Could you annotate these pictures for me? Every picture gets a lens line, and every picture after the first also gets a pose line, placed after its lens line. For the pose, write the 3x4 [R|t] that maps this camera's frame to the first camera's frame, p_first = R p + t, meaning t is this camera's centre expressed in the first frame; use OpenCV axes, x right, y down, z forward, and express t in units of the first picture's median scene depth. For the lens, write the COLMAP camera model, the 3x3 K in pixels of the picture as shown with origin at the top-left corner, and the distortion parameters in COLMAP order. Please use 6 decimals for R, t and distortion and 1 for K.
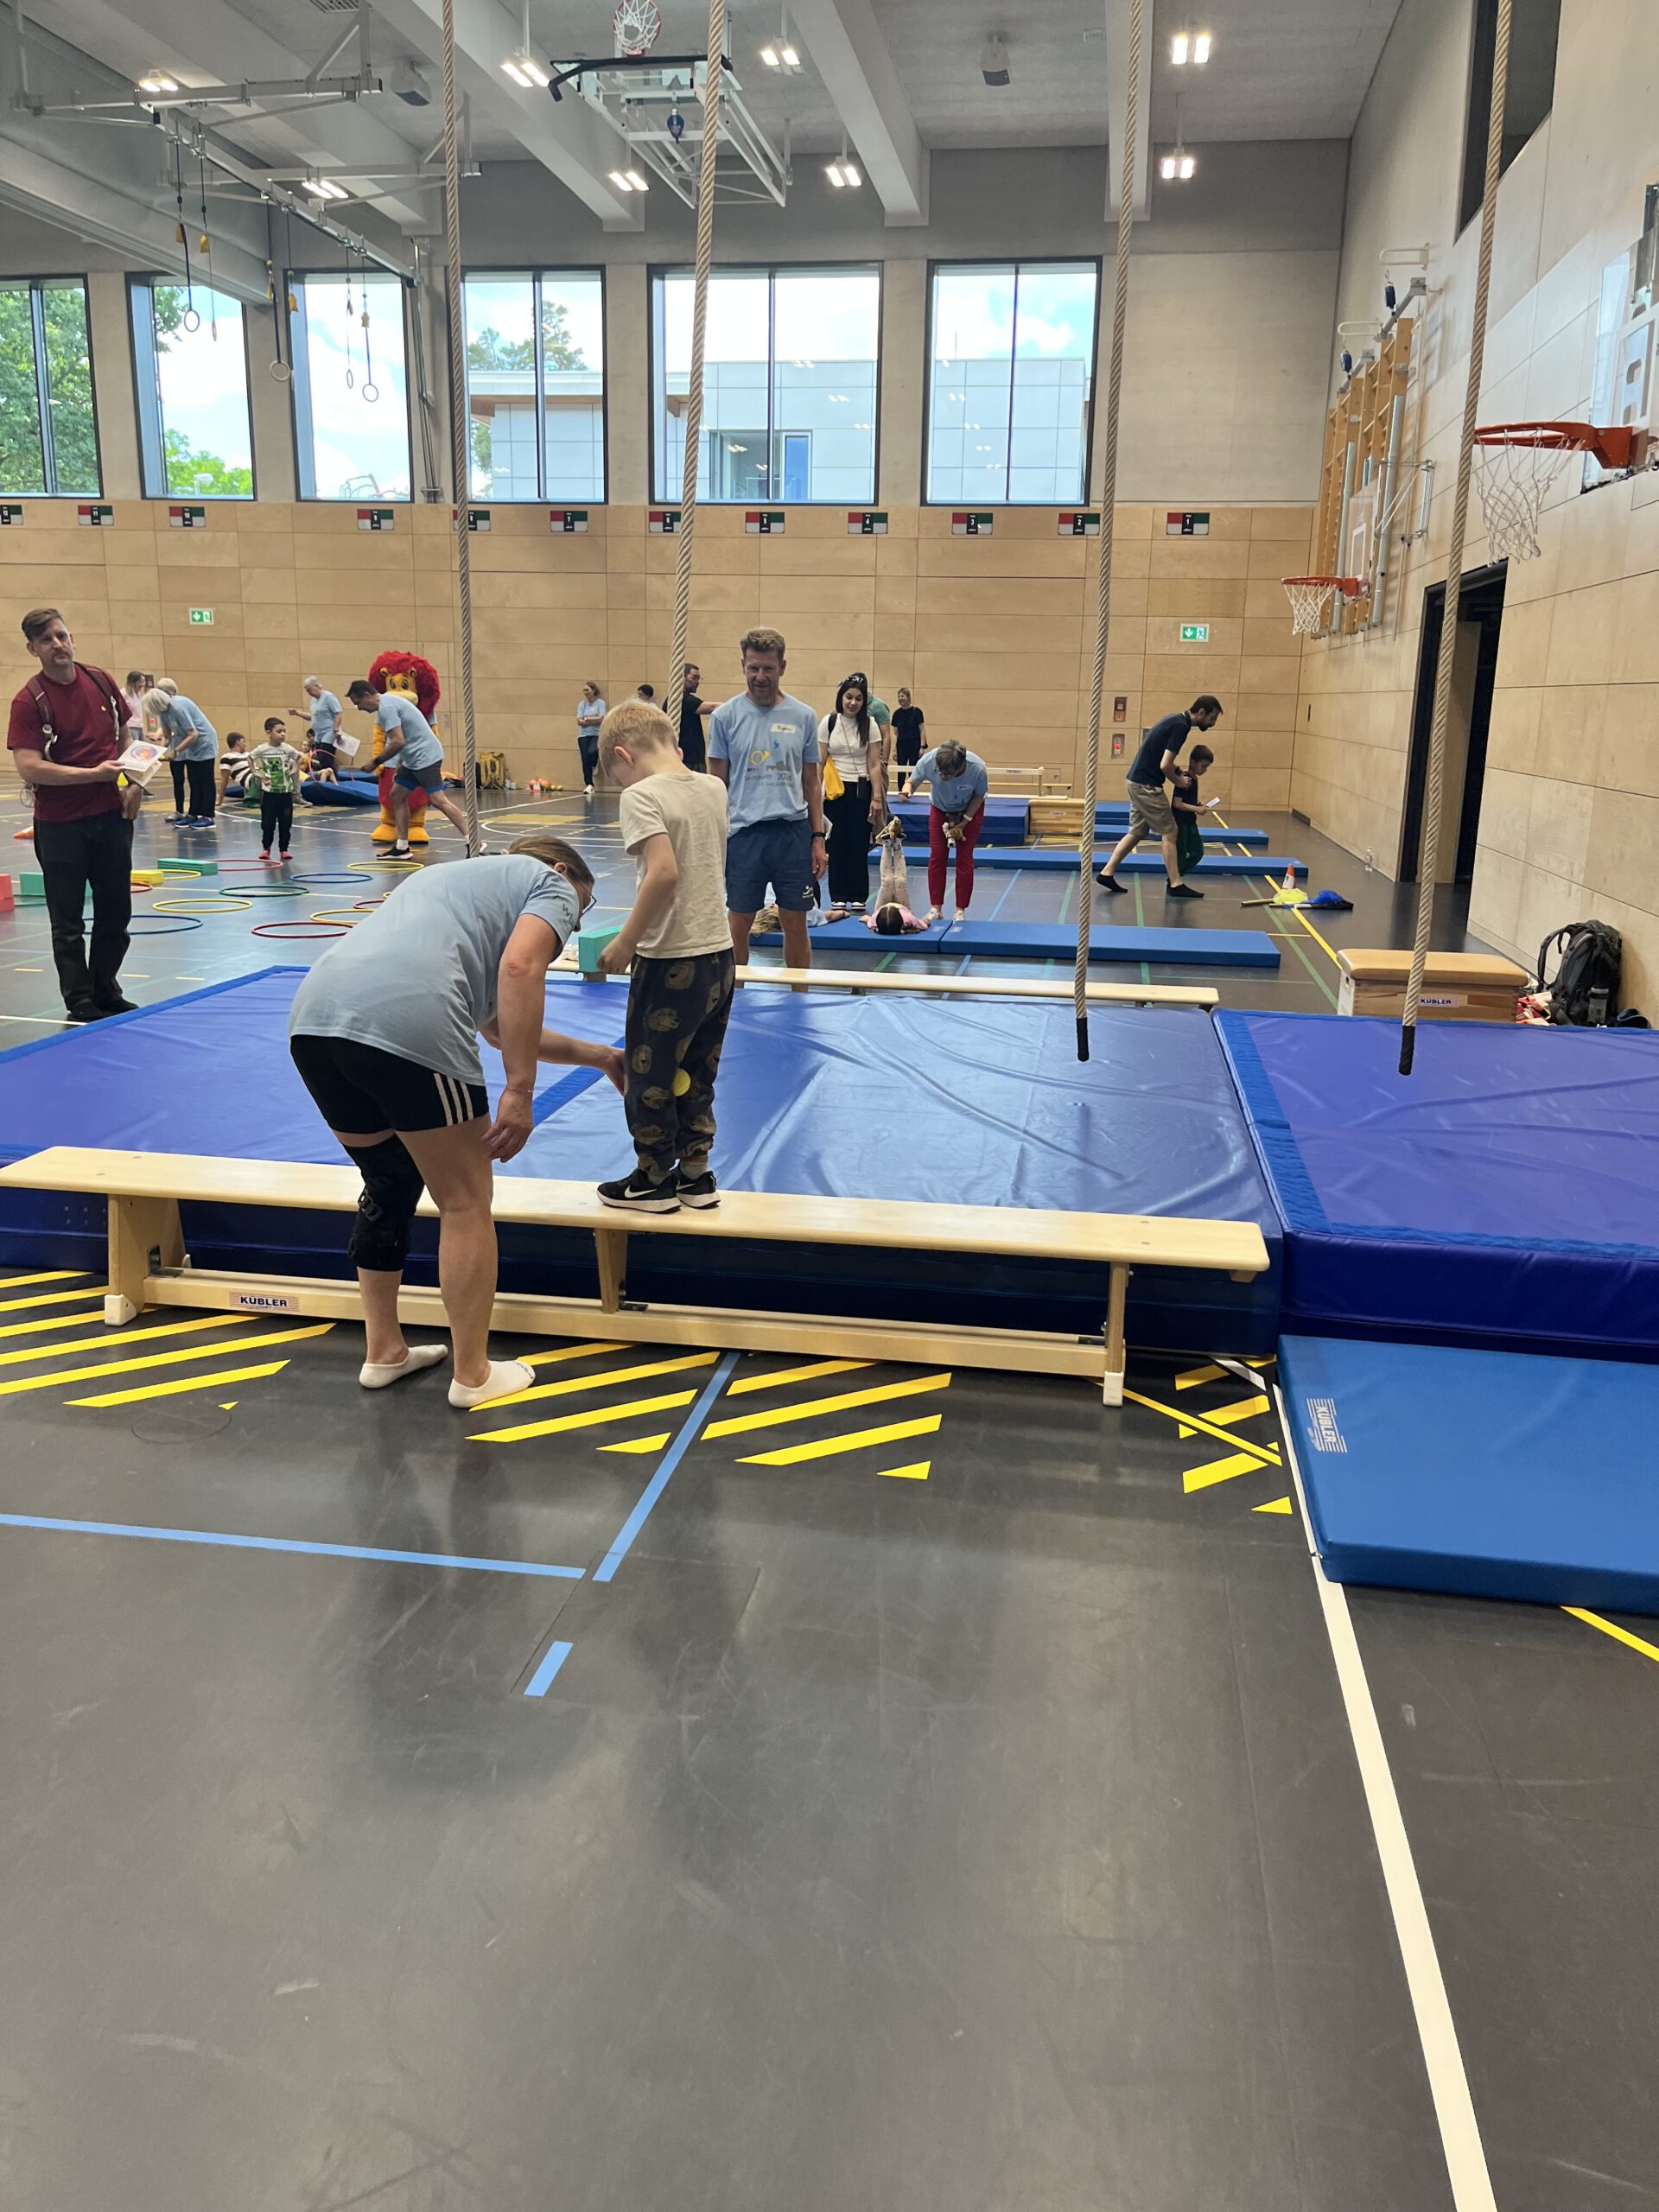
lens RADIAL K [[1703.3, 0, 841.1], [0, 1703.3, 1050.7], [0, 0, 1]] dist [0.028498, -0.000386]
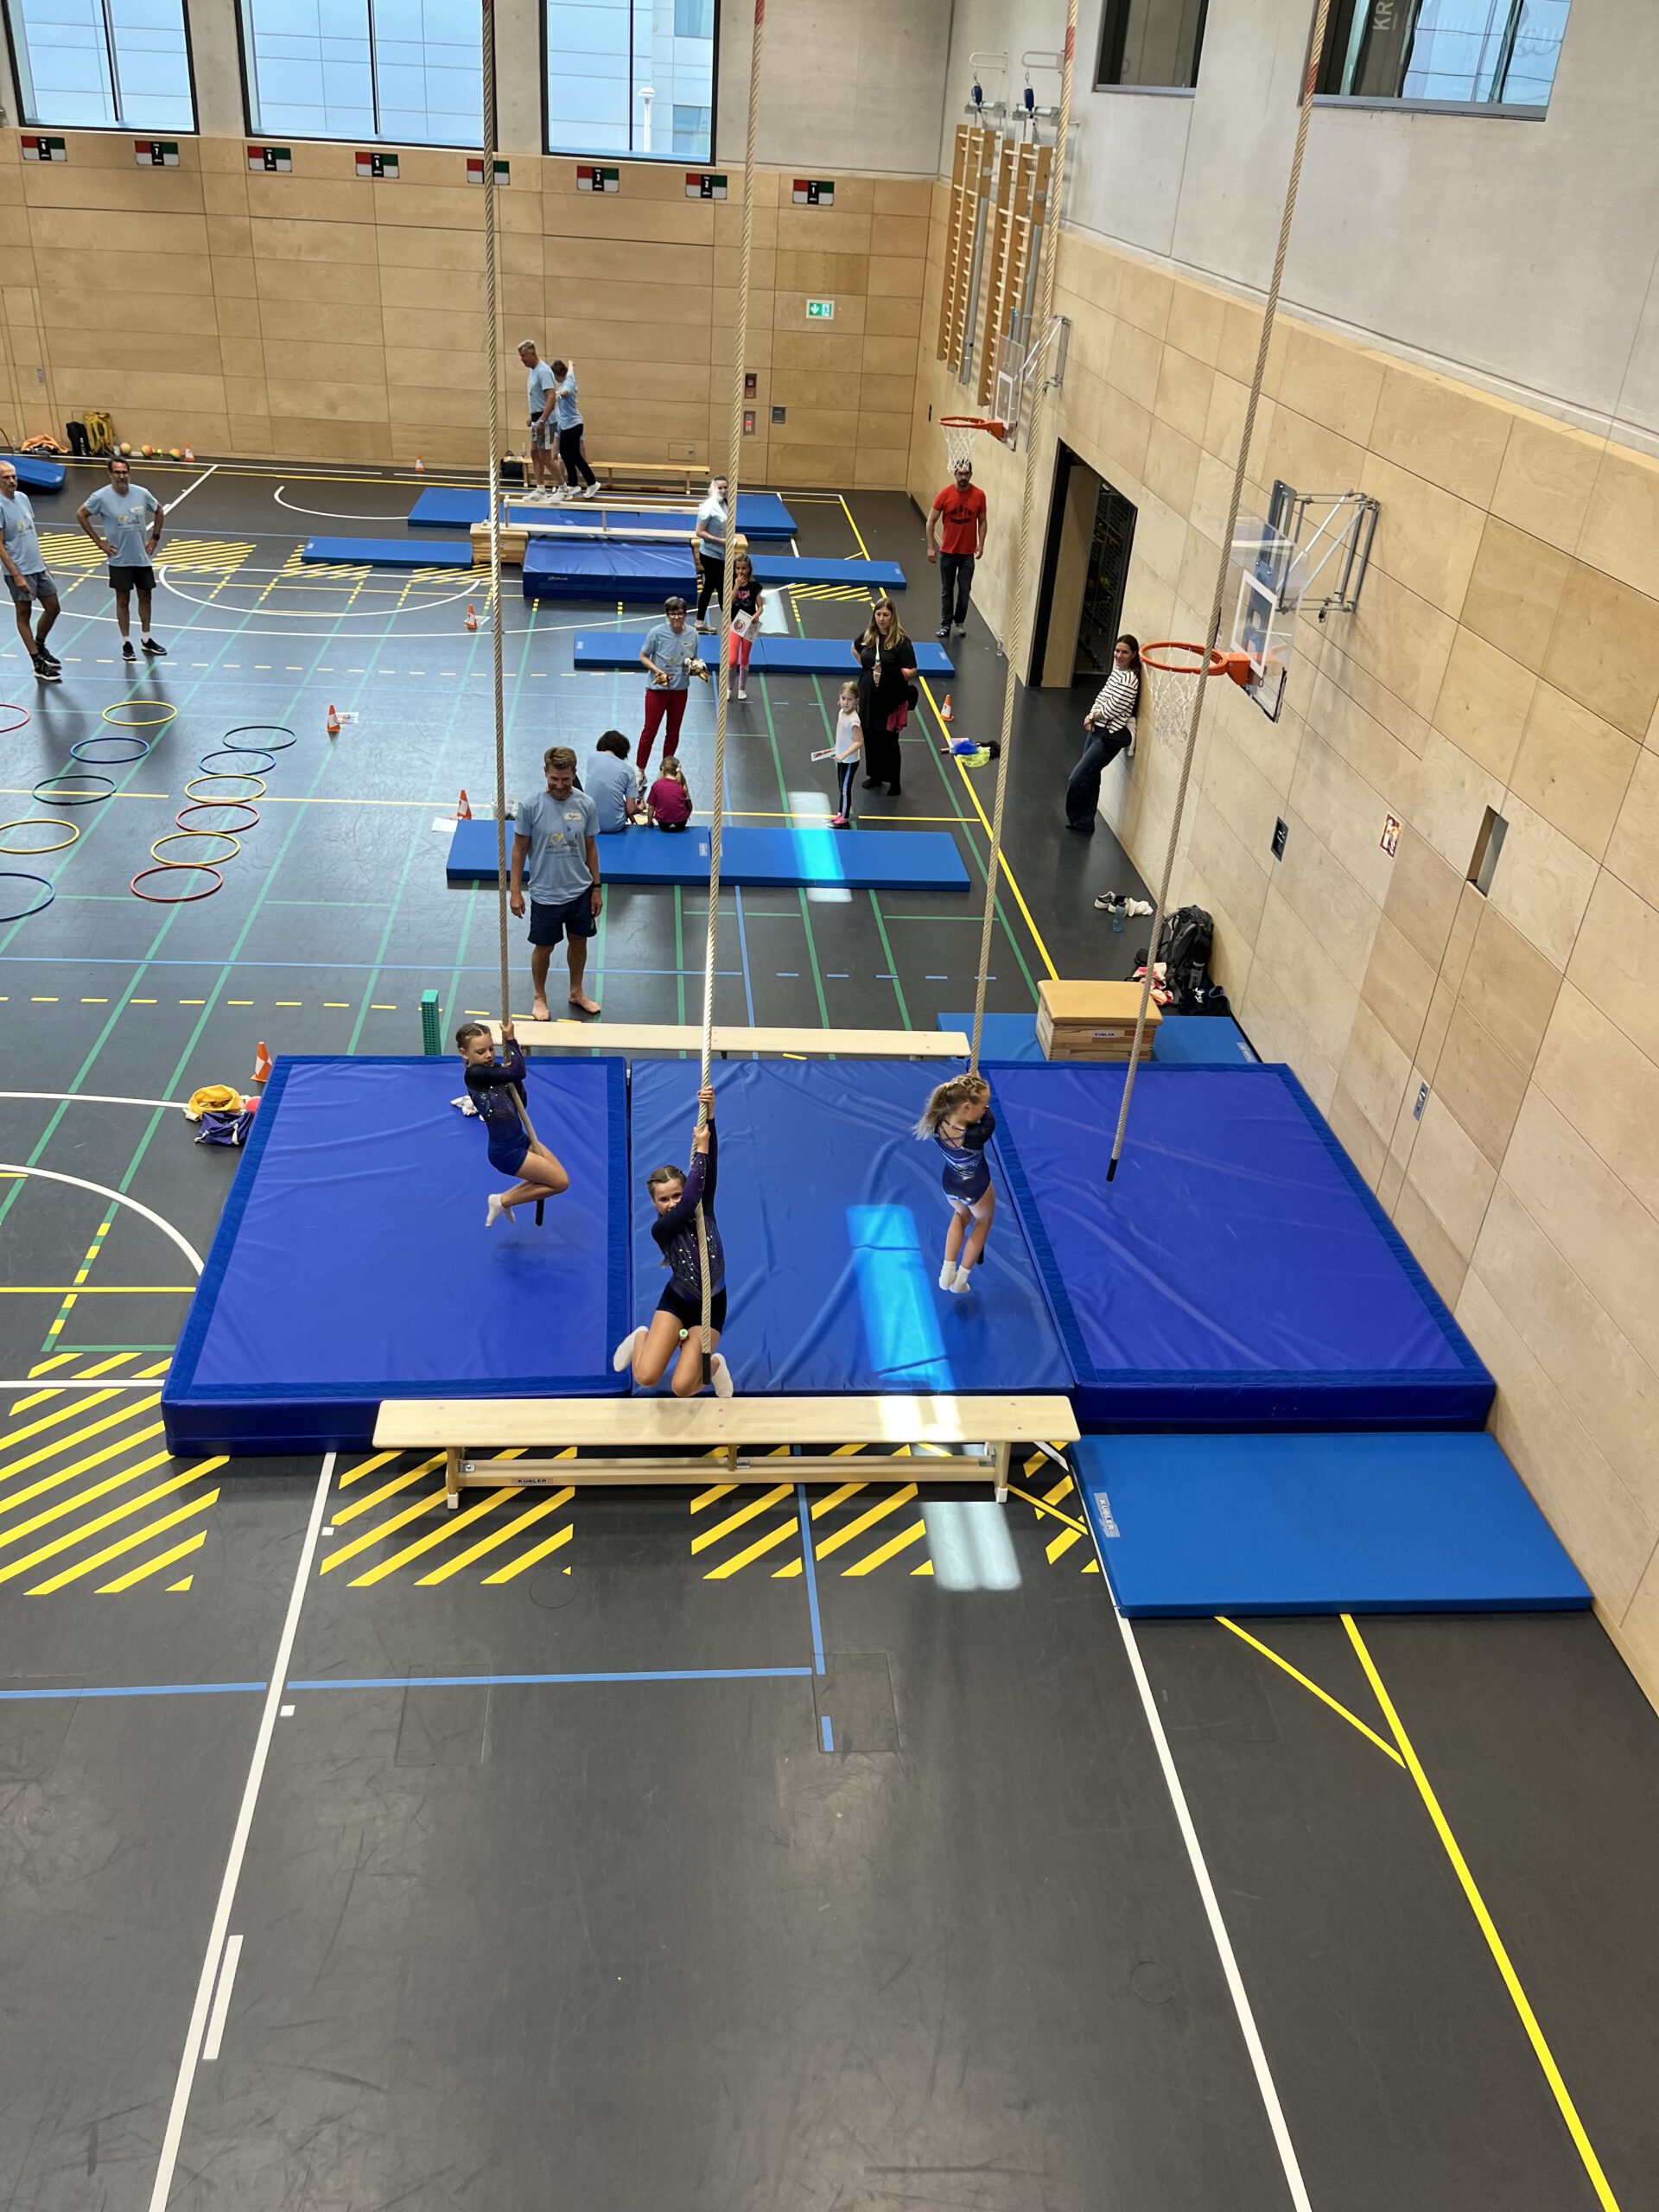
lens RADIAL K [[1703.5, 0, 829.5], [0, 1703.5, 1106.0], [0, 0, 1]] dist [-0.001607, -0.005199]
pose [[0.968509, -0.089939, 0.232168, -0.069561], [0.007007, 0.941954, 0.335670, -0.136254], [-0.248881, -0.323472, 0.912921, -0.095185]]
